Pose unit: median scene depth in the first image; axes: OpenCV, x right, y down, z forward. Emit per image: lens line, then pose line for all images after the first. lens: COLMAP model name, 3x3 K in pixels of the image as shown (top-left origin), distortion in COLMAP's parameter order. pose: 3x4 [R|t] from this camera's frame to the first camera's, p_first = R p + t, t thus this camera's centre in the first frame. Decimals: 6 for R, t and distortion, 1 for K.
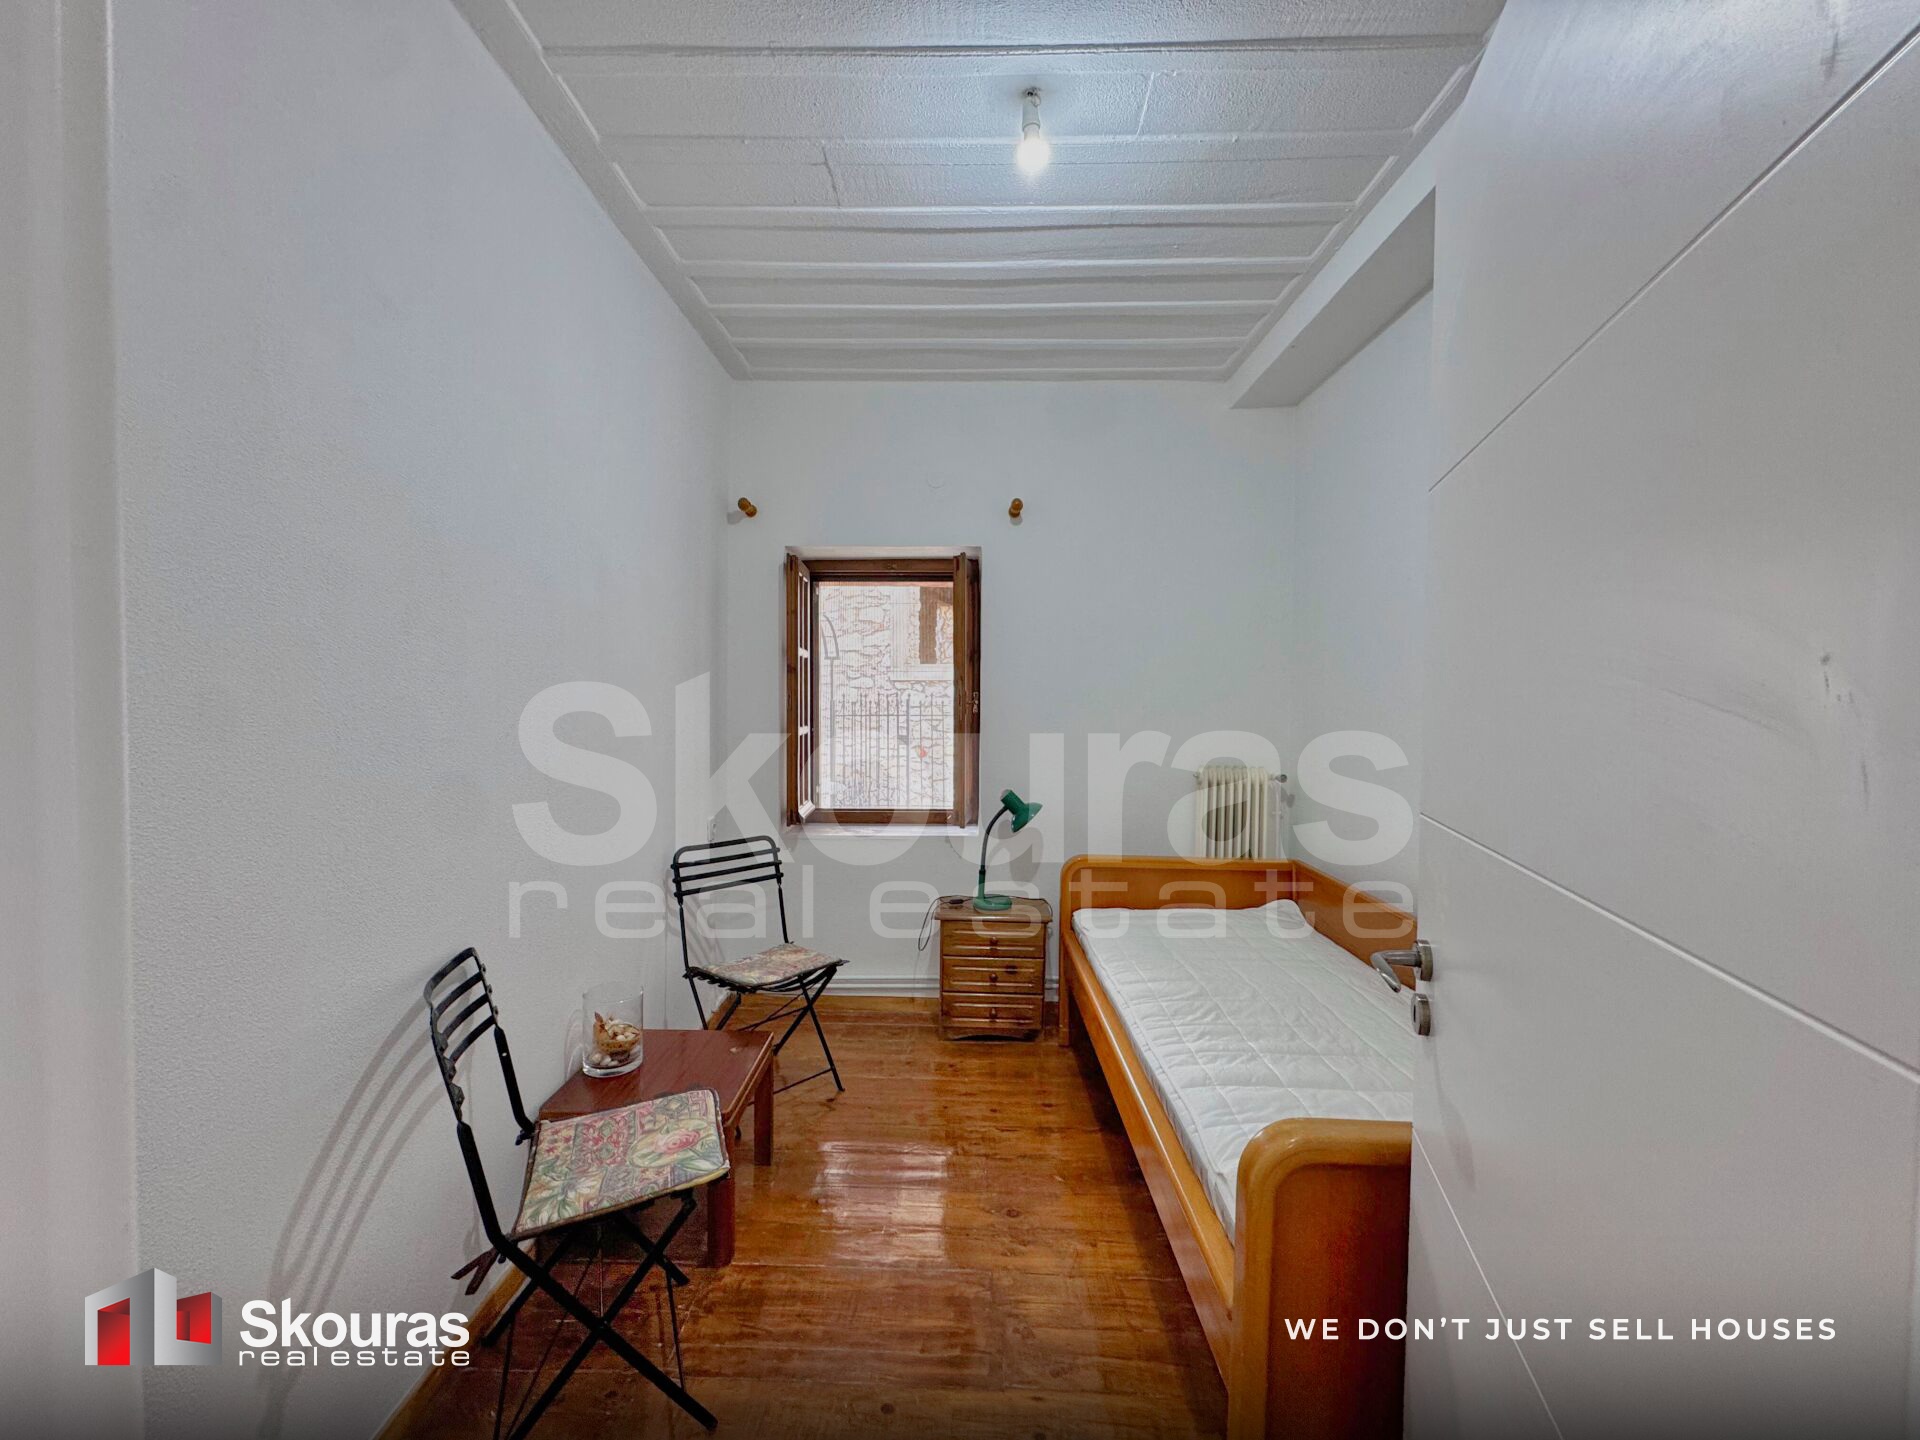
lens RADIAL K [[770.3, 0, 960.0], [0, 770.3, 720.0], [0, 0, 1]] dist [-0.000408, -0.000004]
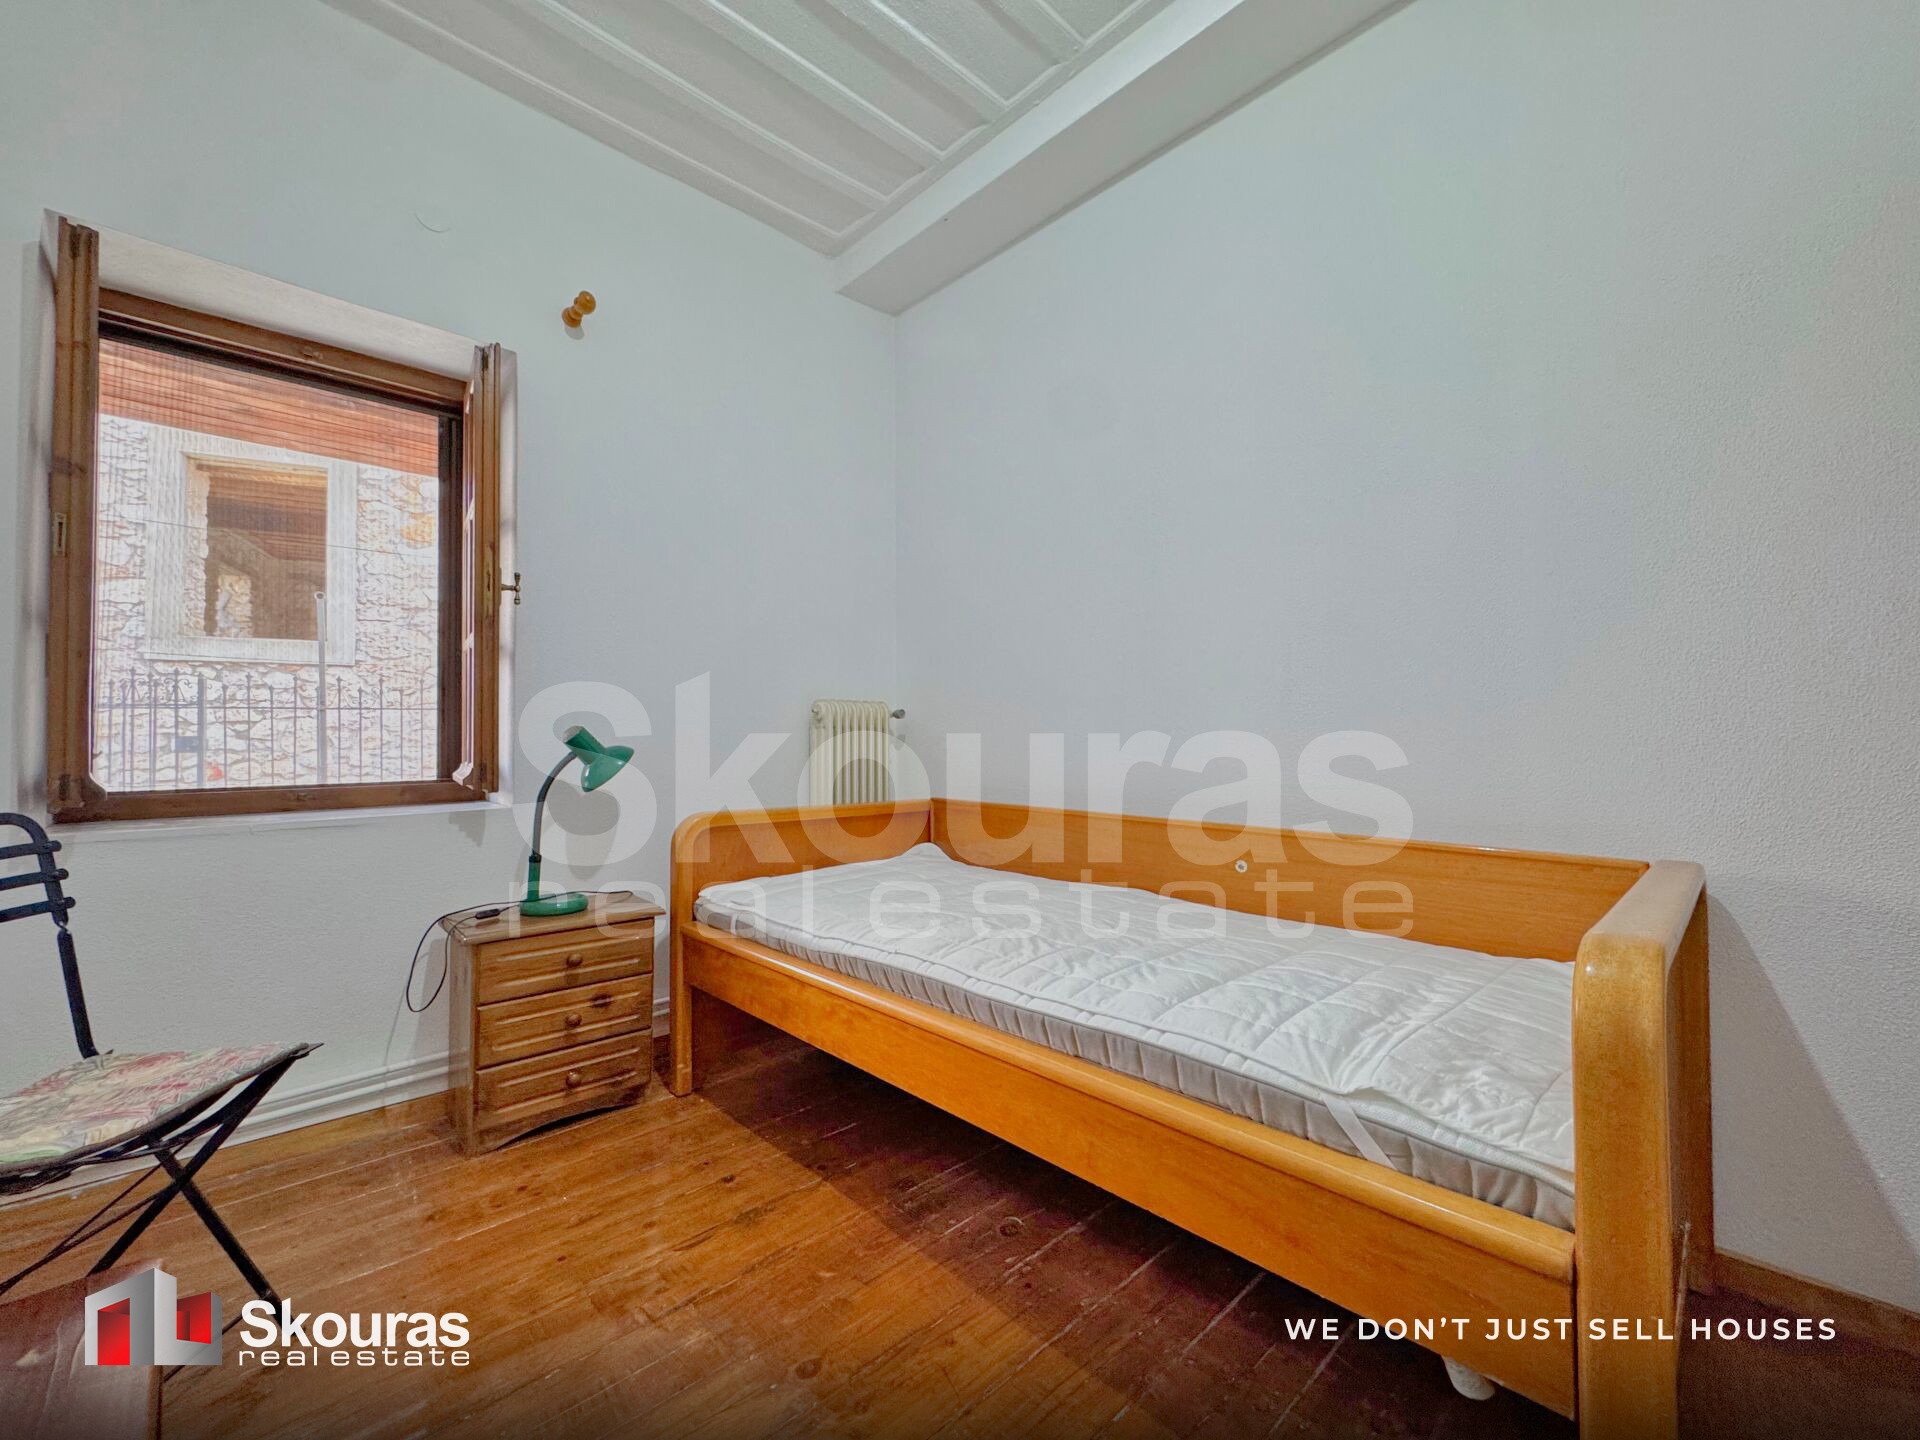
lens RADIAL K [[770.3, 0, 960.0], [0, 770.3, 720.0], [0, 0, 1]] dist [-0.000408, -0.000004]
pose [[0.716651, 0.003956, 0.697421, -0.165689], [0.027852, 0.999024, -0.034286, 0.121353], [-0.696876, 0.043996, 0.715841, 0.326097]]
